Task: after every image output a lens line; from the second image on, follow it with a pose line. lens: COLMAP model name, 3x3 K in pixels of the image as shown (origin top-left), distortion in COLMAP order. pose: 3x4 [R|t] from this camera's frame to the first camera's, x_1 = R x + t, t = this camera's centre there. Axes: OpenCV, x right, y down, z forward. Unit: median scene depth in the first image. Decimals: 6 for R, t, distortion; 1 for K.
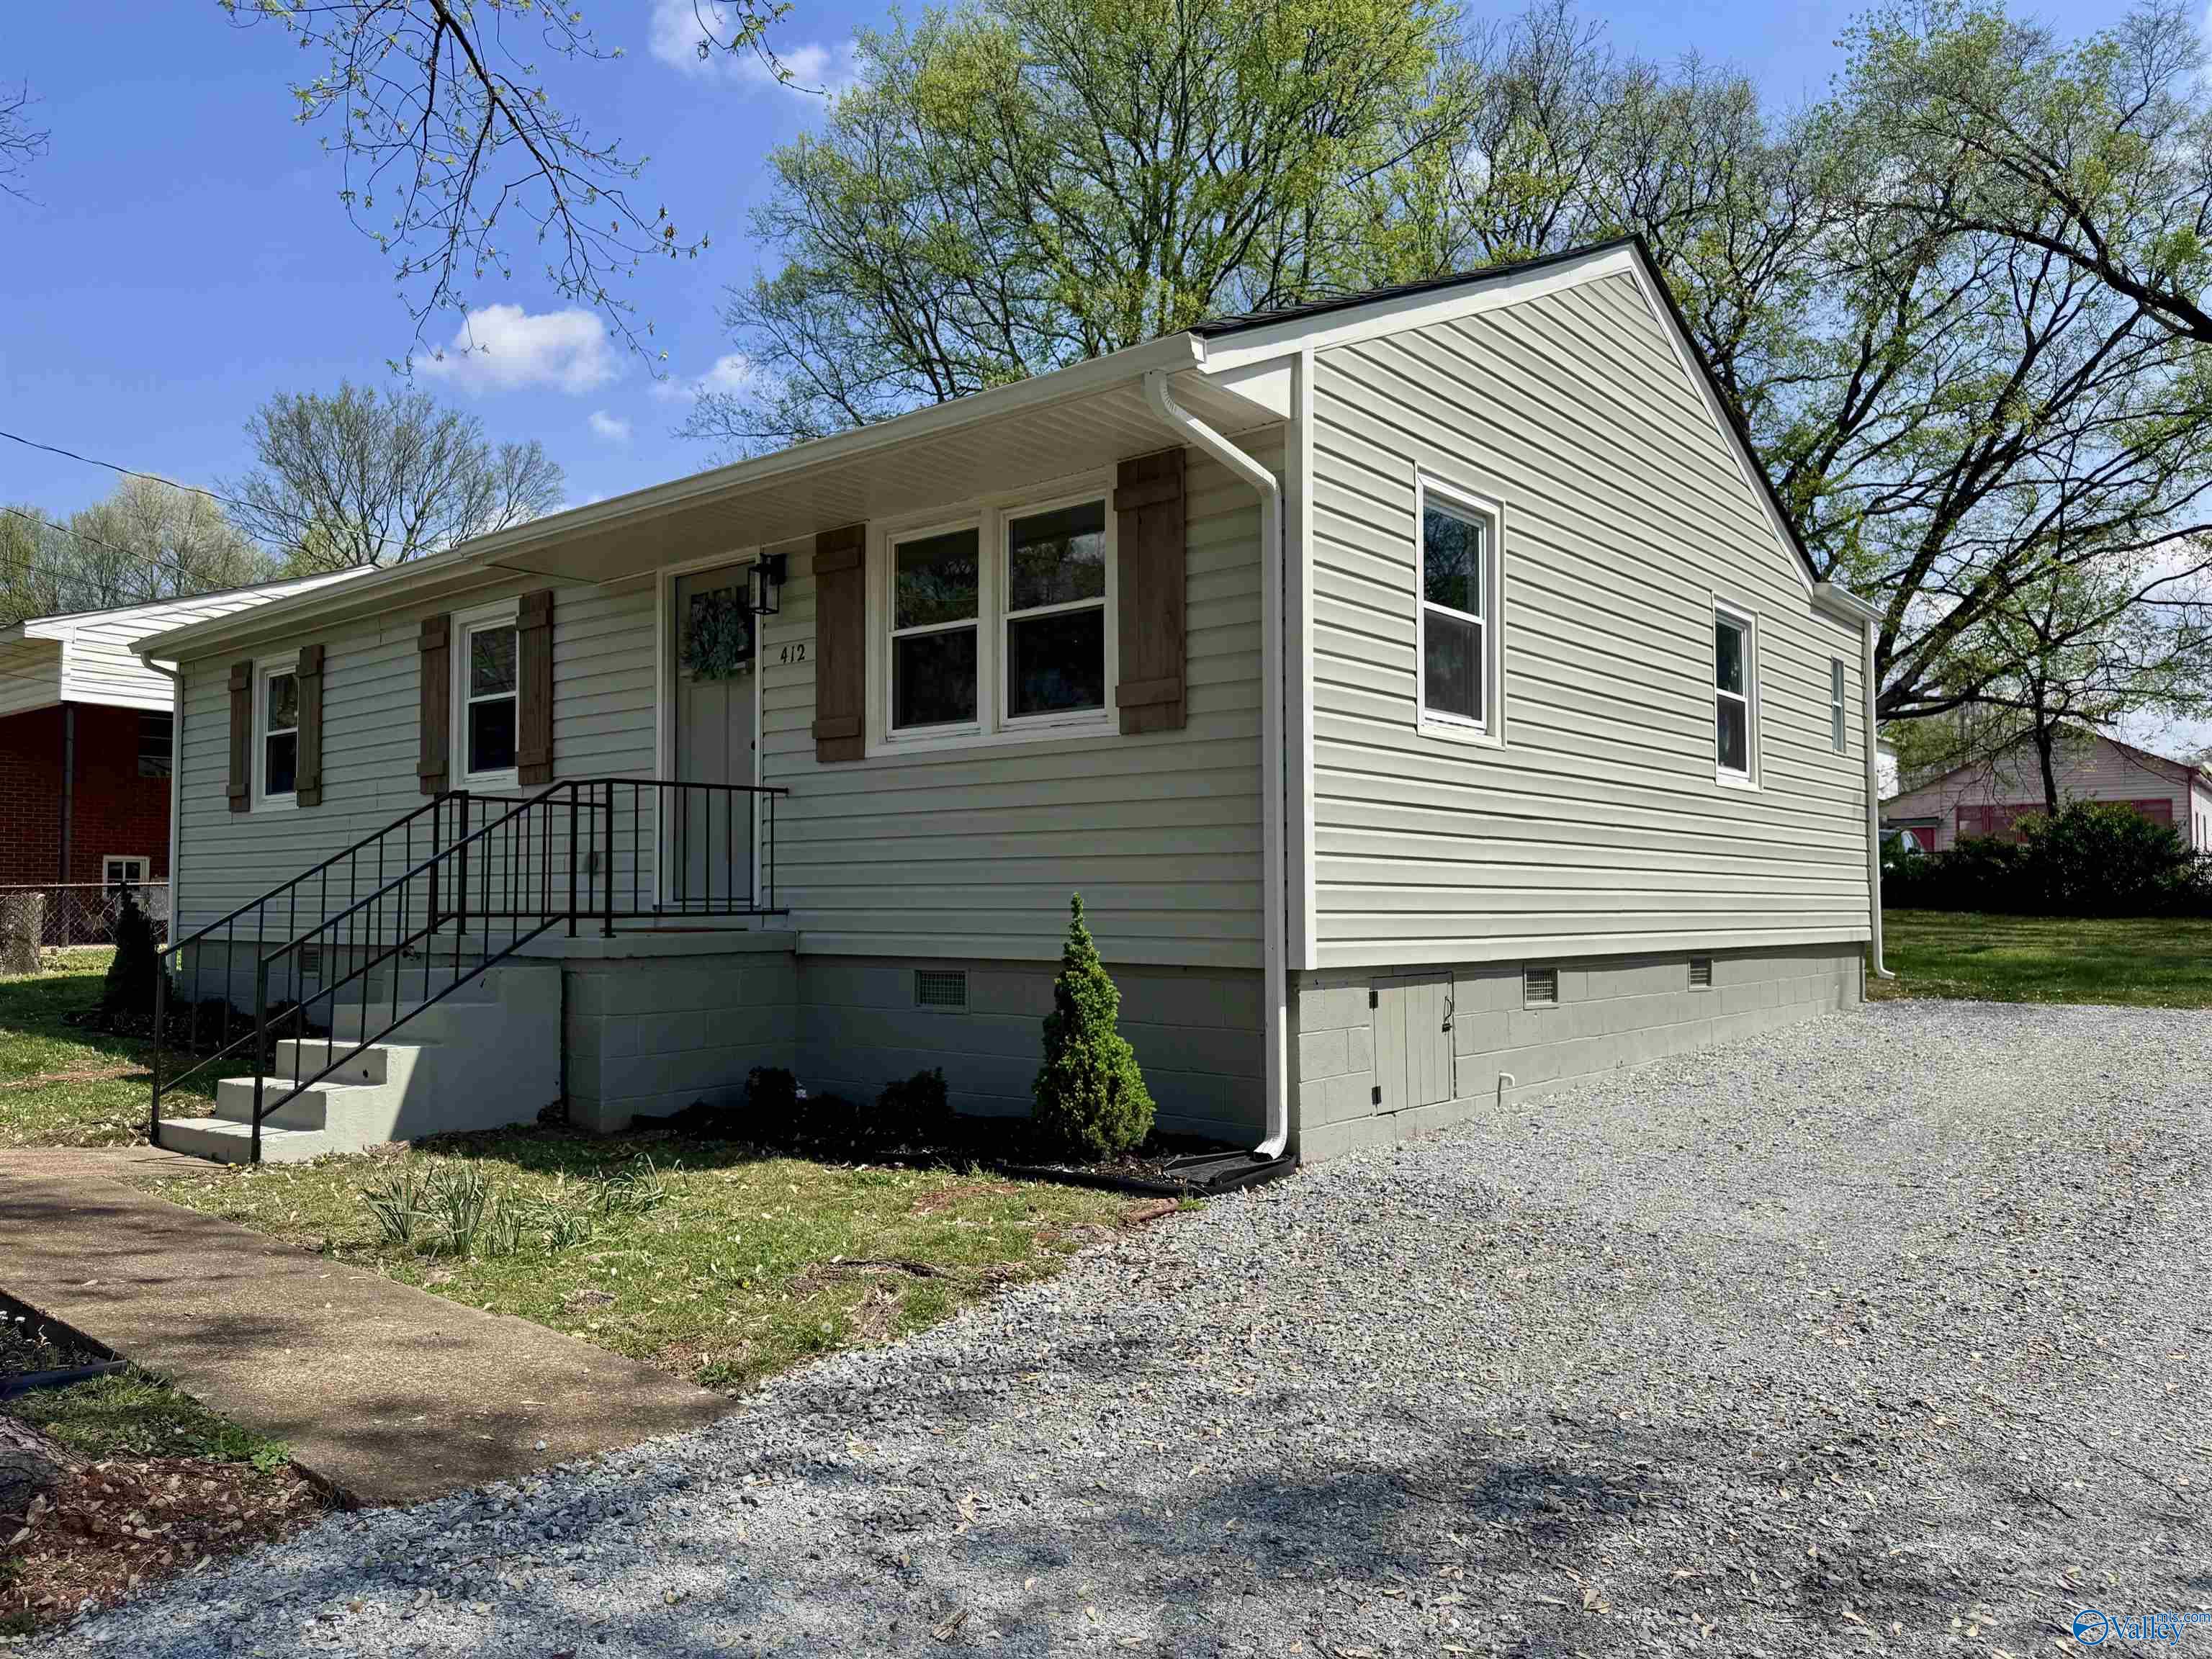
lens RADIAL K [[1563.7, 0, 1102.8], [0, 1563.7, 838.9], [0, 0, 1]] dist [-0.015890, 0.002551]
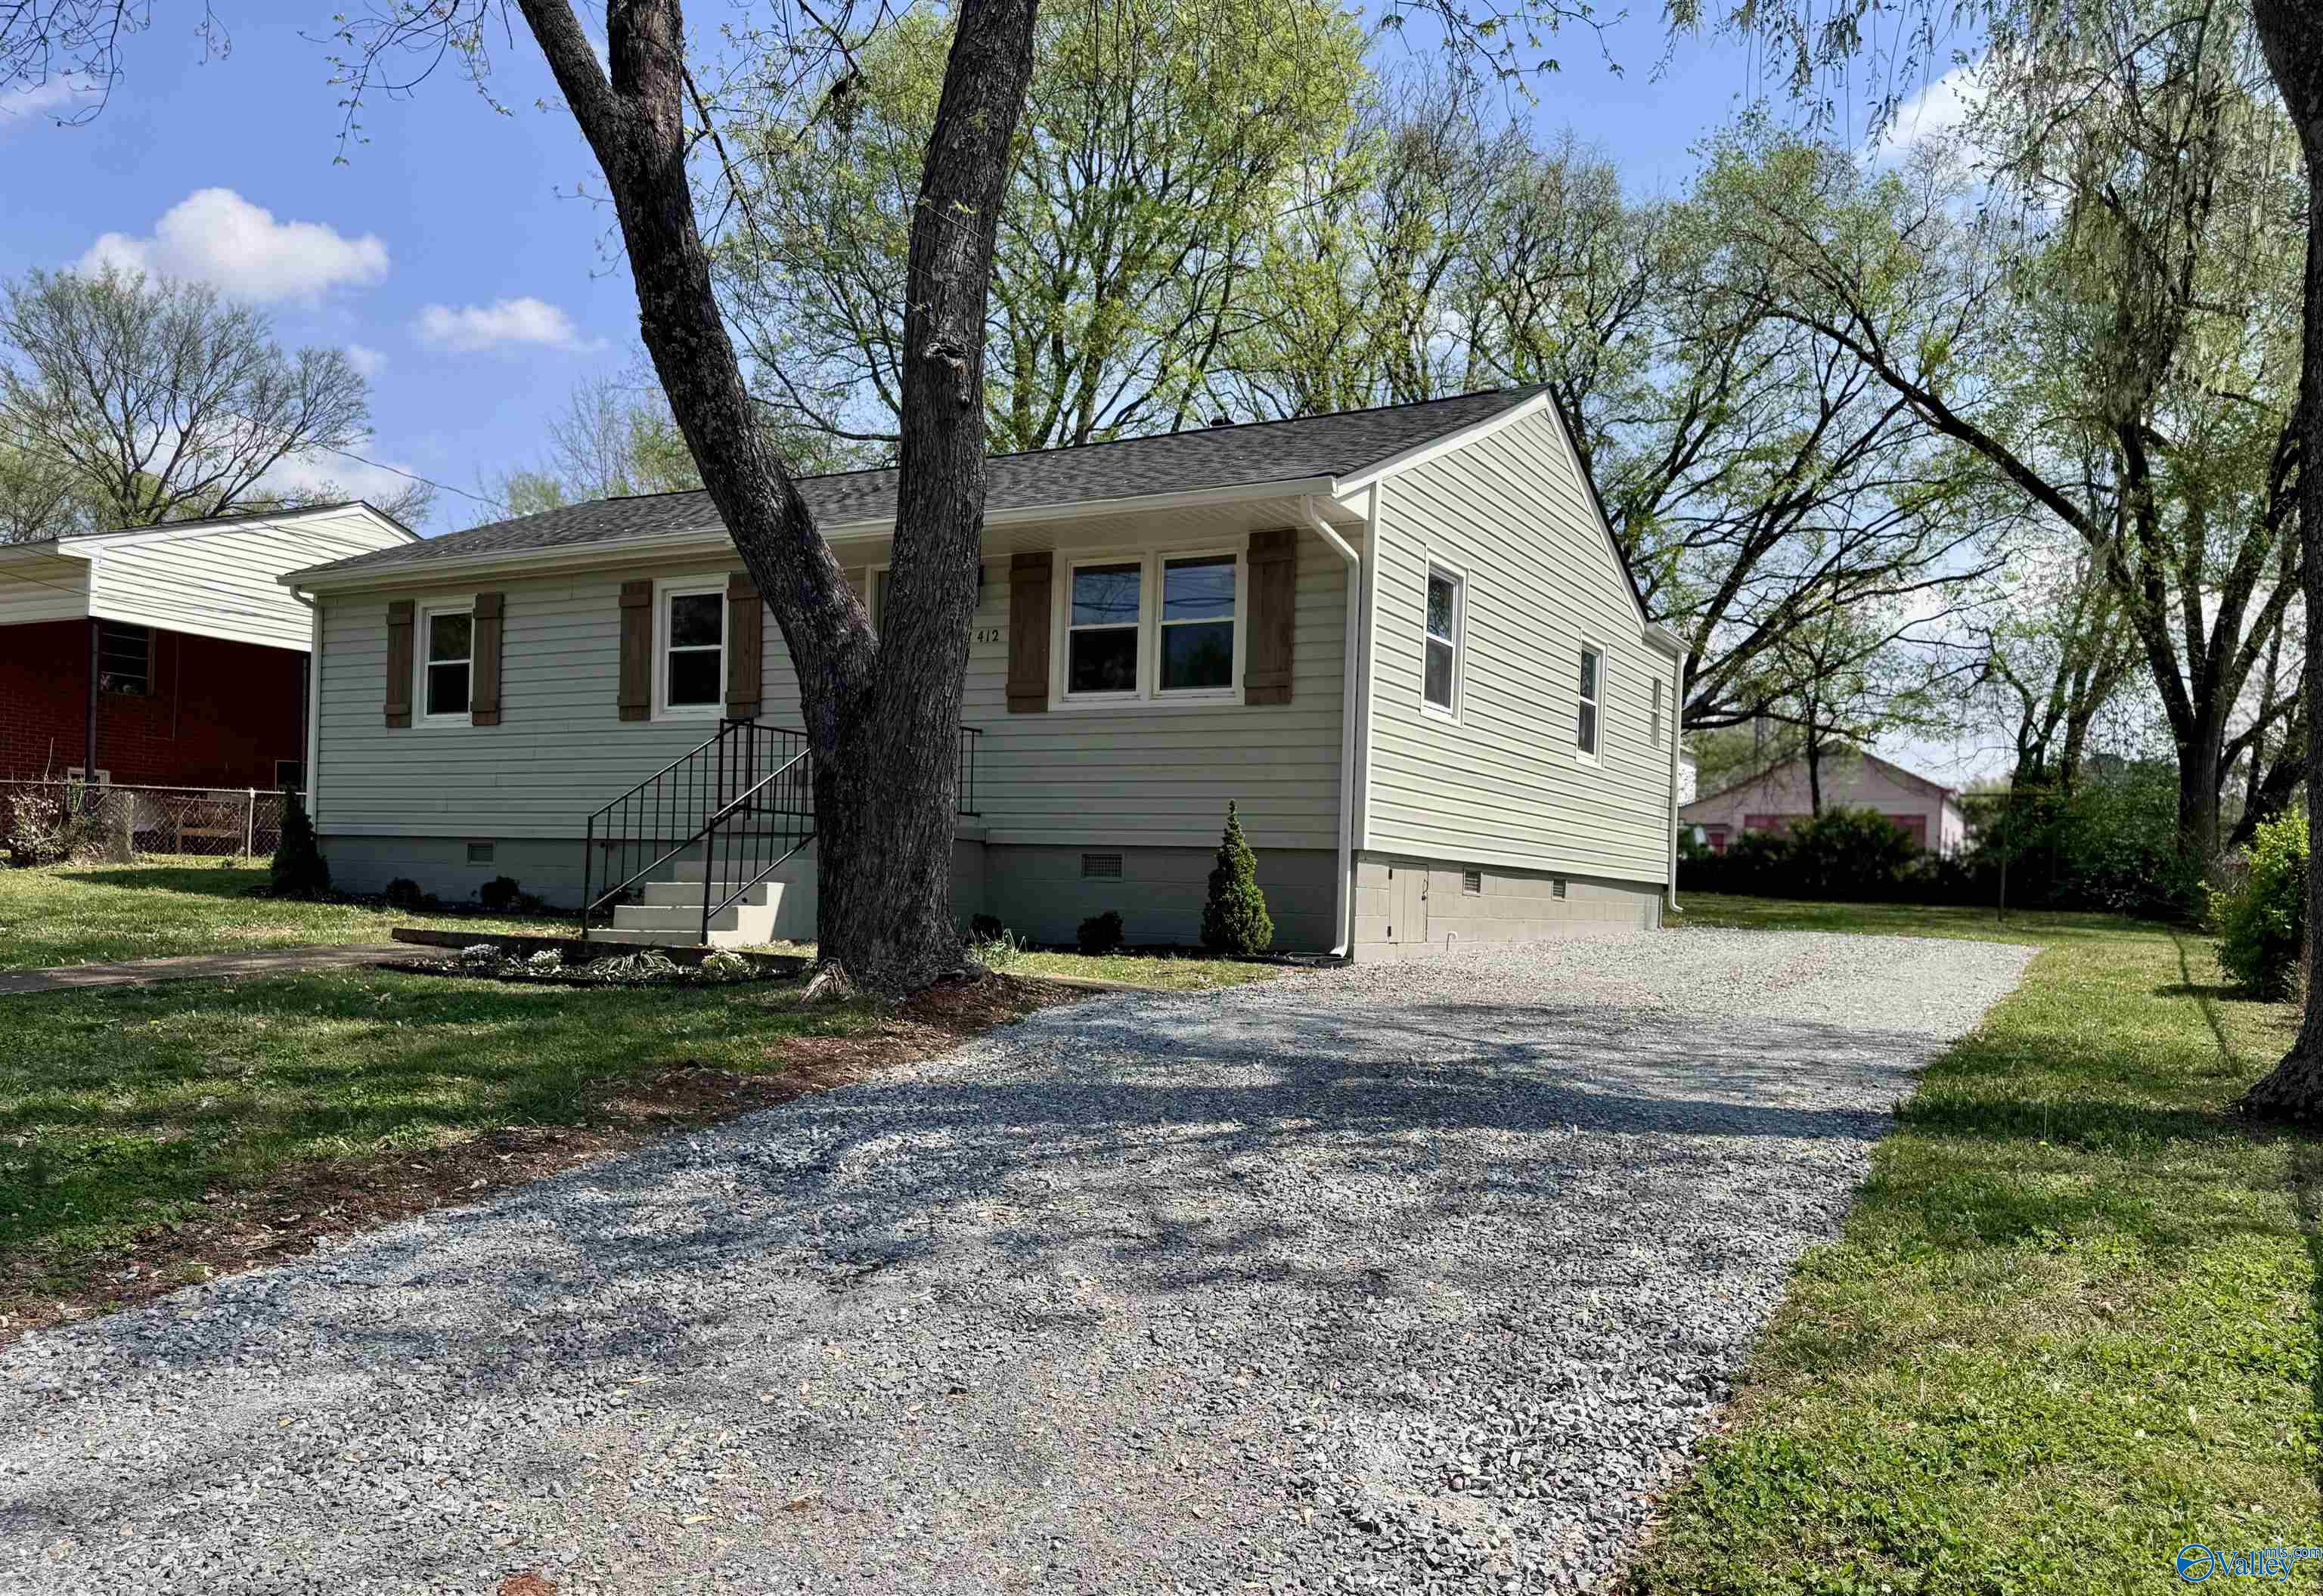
lens RADIAL K [[1694.0, 0, 1202.9], [0, 1694.0, 941.3], [0, 0, 1]] dist [0.005848, -0.020752]
pose [[0.981060, 0.029527, 0.191439, -0.194202], [-0.042390, 0.997085, 0.063446, 0.036444], [-0.189007, -0.070359, 0.979452, -0.389198]]
